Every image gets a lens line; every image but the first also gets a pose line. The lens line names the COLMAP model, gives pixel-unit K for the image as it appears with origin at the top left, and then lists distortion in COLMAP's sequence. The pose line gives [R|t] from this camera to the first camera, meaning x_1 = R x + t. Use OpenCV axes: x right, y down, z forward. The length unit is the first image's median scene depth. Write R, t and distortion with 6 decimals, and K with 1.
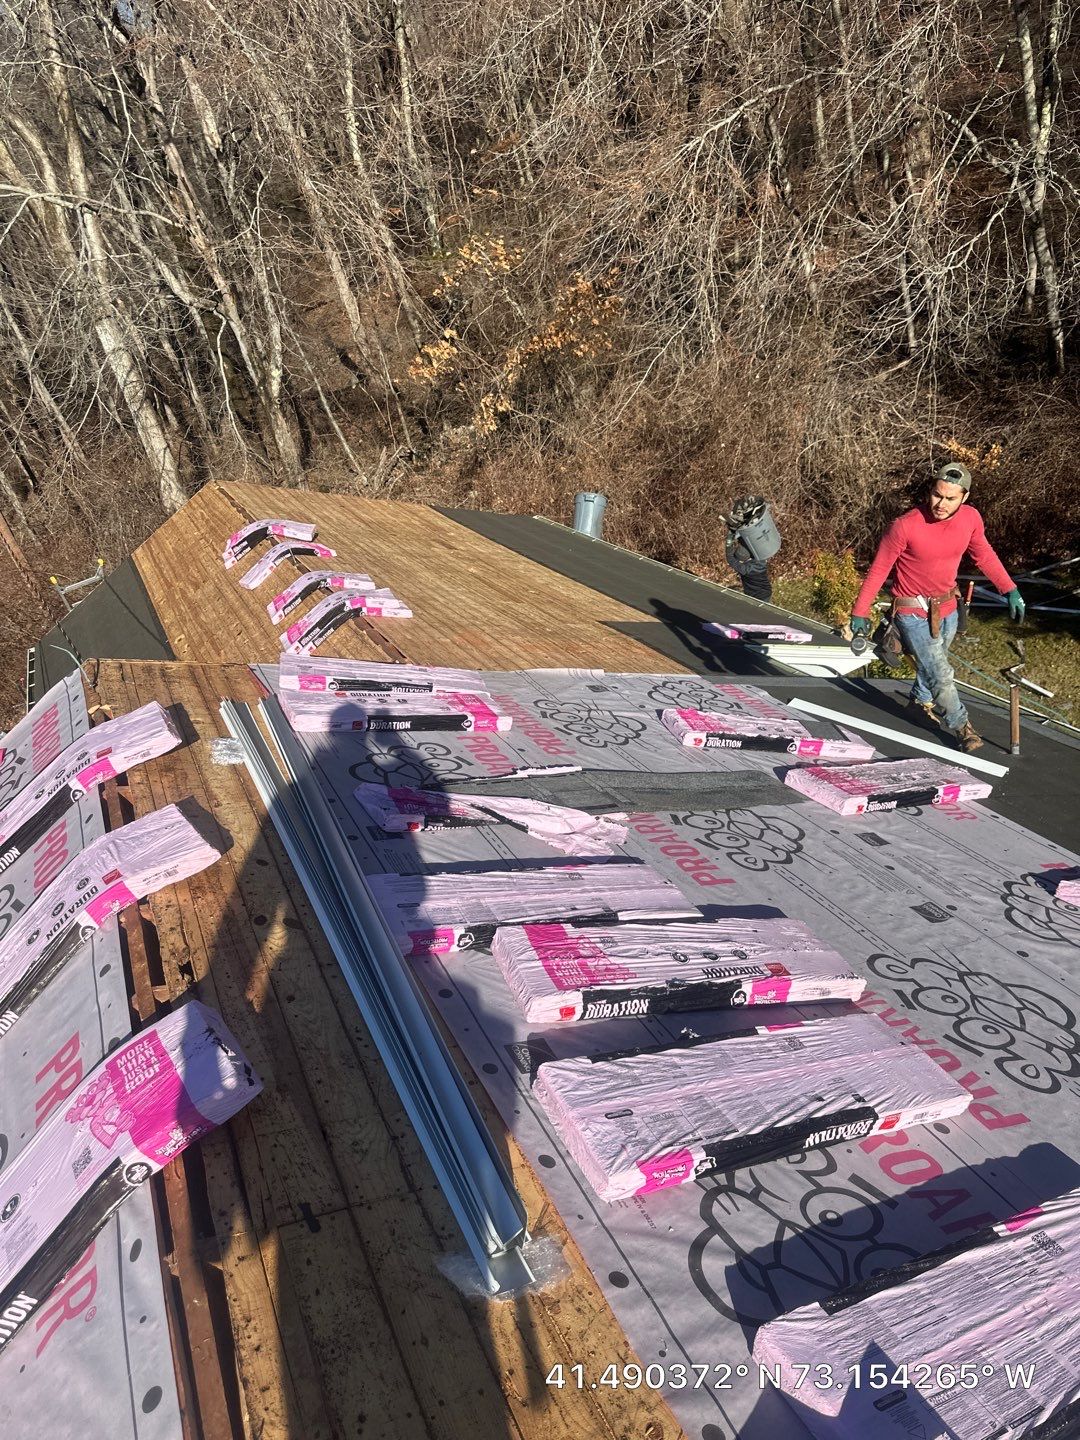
lens RADIAL K [[992.6, 0, 533.3], [0, 992.6, 737.0], [0, 0, 1]] dist [0.008162, -0.024527]
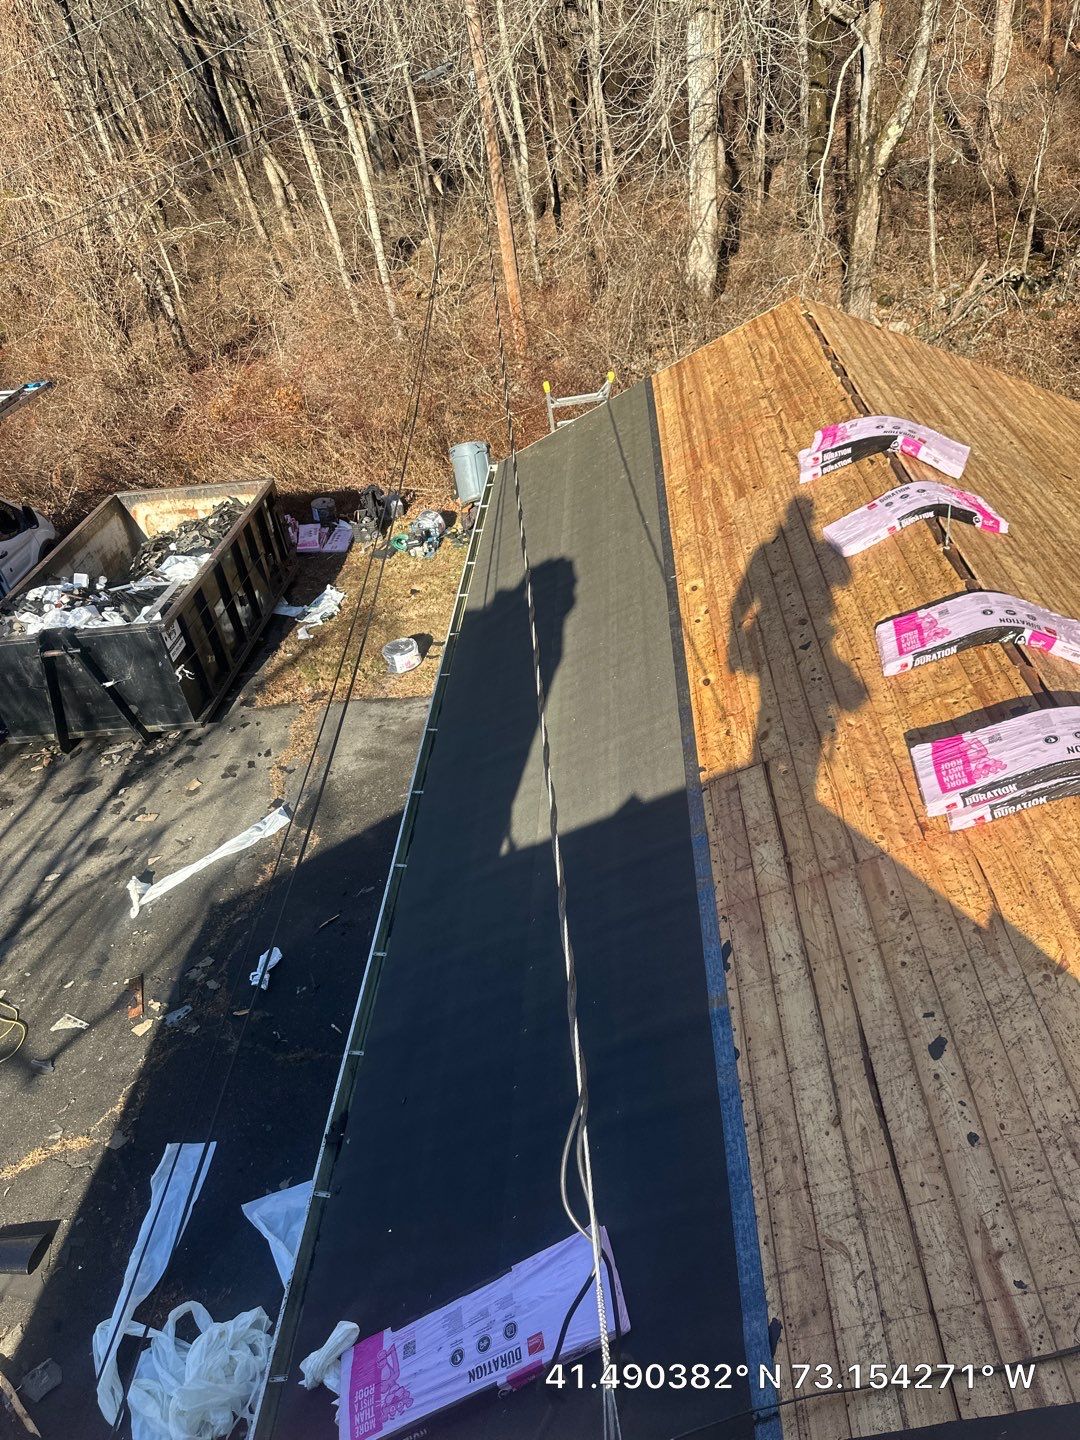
lens RADIAL K [[992.6, 0, 533.3], [0, 992.6, 737.0], [0, 0, 1]] dist [0.008162, -0.024527]
pose [[0.872682, 0.379682, -0.307032, -0.205158], [-0.307282, 0.915700, 0.258981, -0.133679], [0.379480, -0.131662, 0.915784, 0.357852]]
